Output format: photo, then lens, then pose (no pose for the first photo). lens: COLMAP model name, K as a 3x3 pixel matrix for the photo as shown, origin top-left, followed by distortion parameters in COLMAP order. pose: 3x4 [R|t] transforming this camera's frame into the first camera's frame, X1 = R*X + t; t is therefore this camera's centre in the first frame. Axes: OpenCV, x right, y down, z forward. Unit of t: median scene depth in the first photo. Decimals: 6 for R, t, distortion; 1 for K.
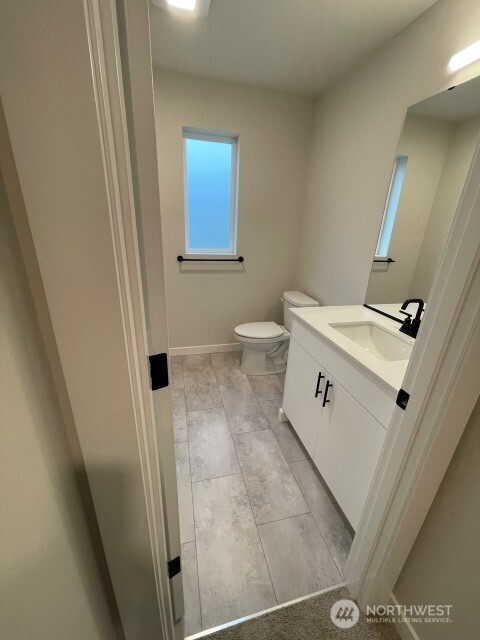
lens RADIAL K [[257.5, 0, 240.0], [0, 257.5, 320.0], [0, 0, 1]] dist [-0.006699, 0.000163]
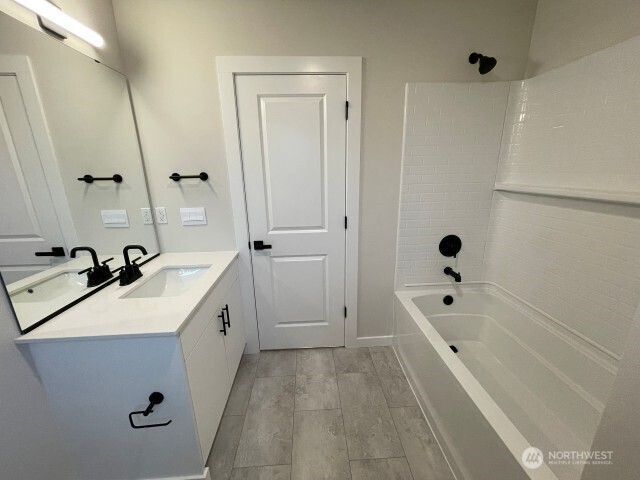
lens RADIAL K [[257.5, 0, 320.0], [0, 257.5, 240.0], [0, 0, 1]] dist [-0.006699, 0.000163]
pose [[-0.982688, -0.066431, 0.172947, -0.226468], [0.047916, 0.810608, 0.583626, -0.564006], [-0.178963, 0.581809, -0.793392, 1.371833]]
